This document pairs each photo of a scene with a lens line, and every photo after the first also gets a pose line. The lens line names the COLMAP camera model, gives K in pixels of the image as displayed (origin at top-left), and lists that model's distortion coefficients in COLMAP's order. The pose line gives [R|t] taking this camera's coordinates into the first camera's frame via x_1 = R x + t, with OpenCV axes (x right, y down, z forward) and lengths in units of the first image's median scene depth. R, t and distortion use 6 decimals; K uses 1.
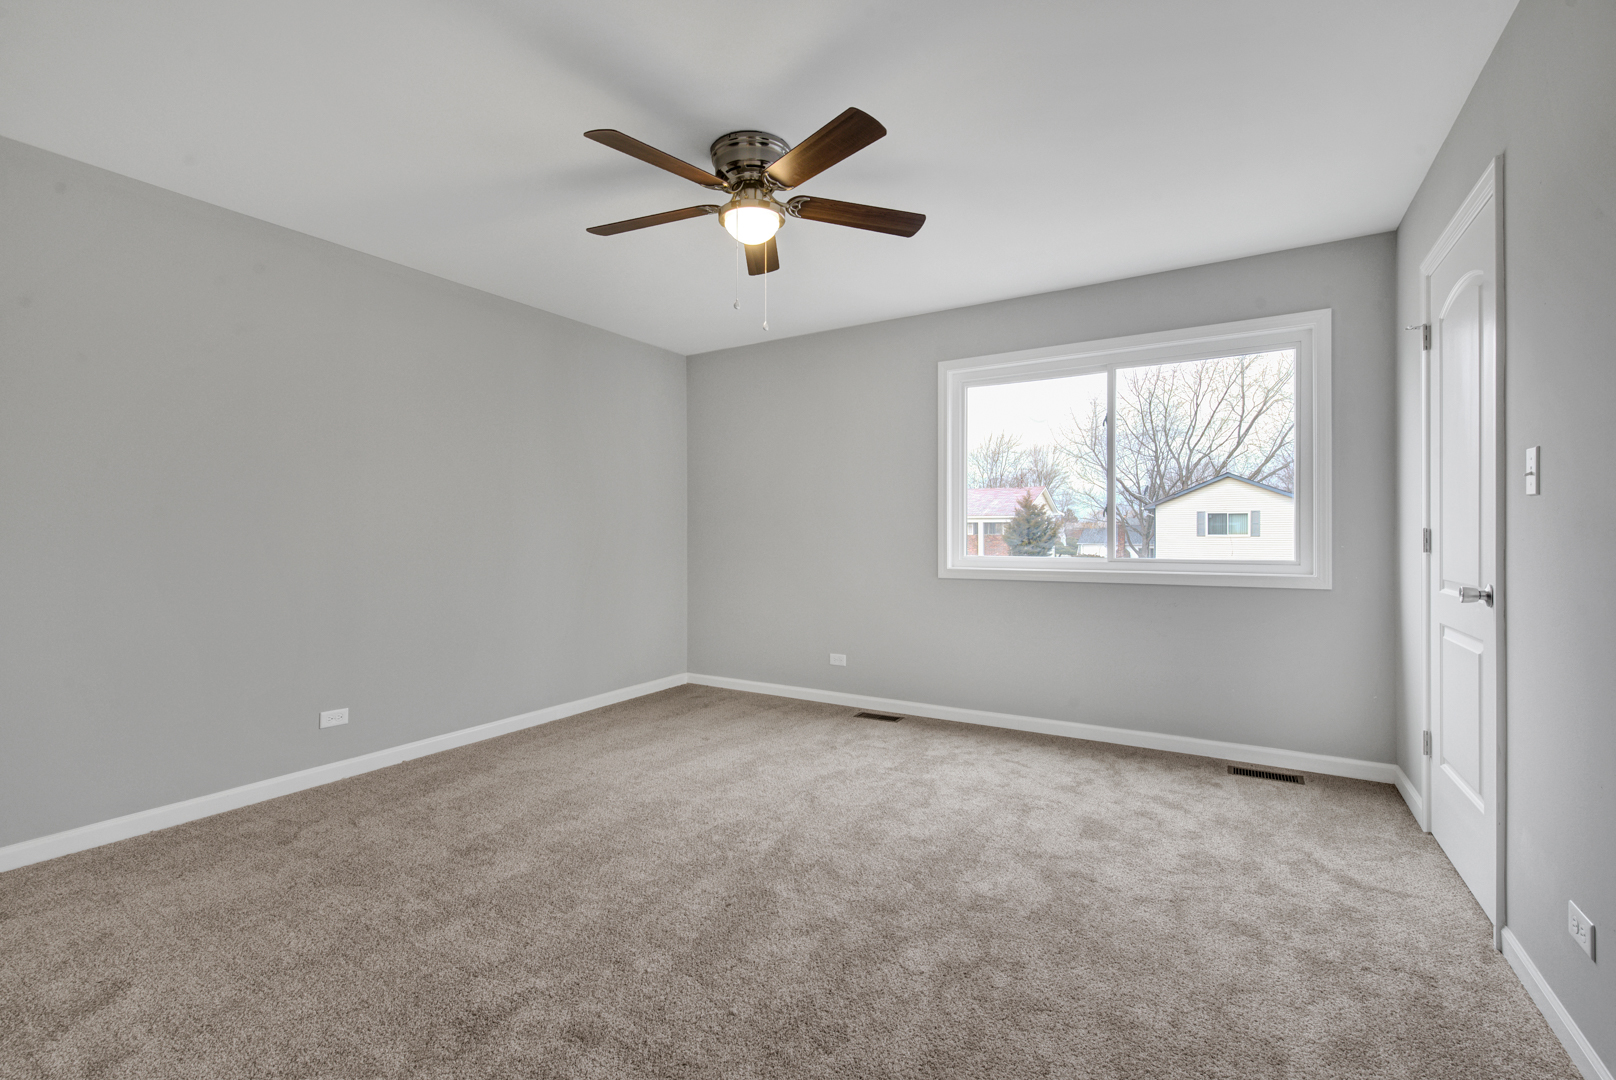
lens RADIAL K [[711.1, 0, 805.8], [0, 711.1, 536.4], [0, 0, 1]] dist [0.013642, -0.000009]
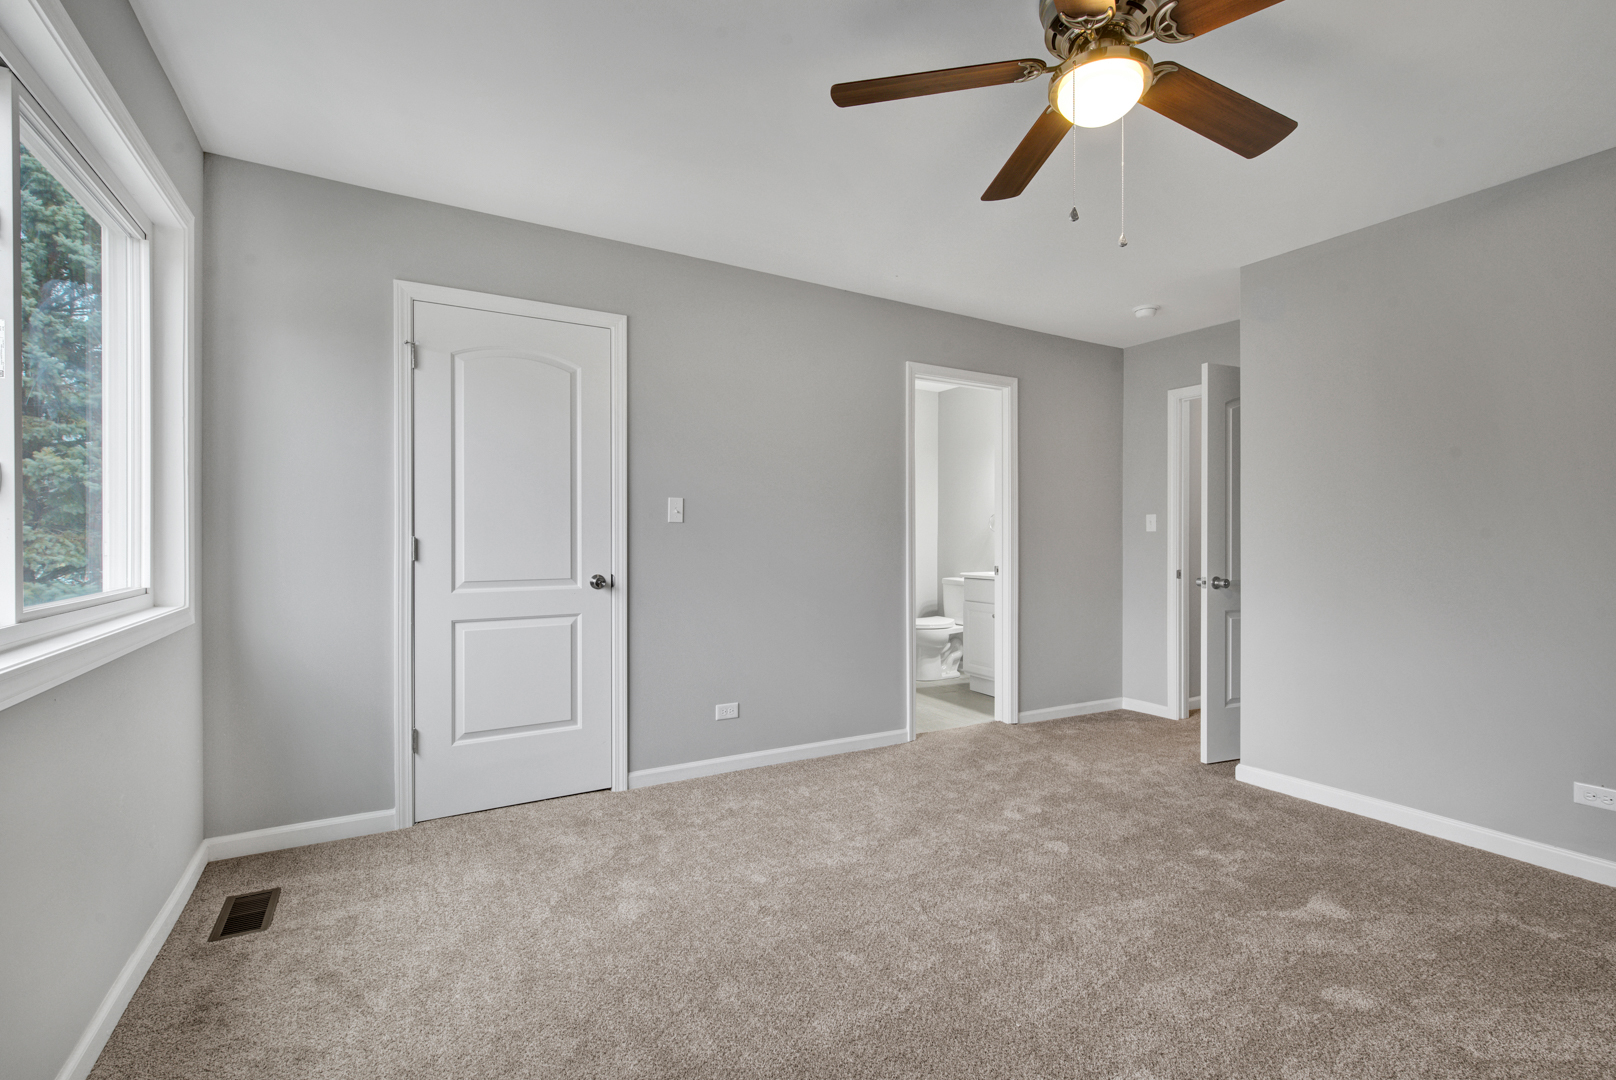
lens RADIAL K [[711.1, 0, 808.1], [0, 711.1, 540.0], [0, 0, 1]] dist [0.013642, -0.000009]
pose [[-0.876232, -0.007262, 0.481835, -0.128336], [-0.003851, 0.999960, 0.008066, -0.015703], [-0.481874, 0.005212, -0.876225, 1.394220]]
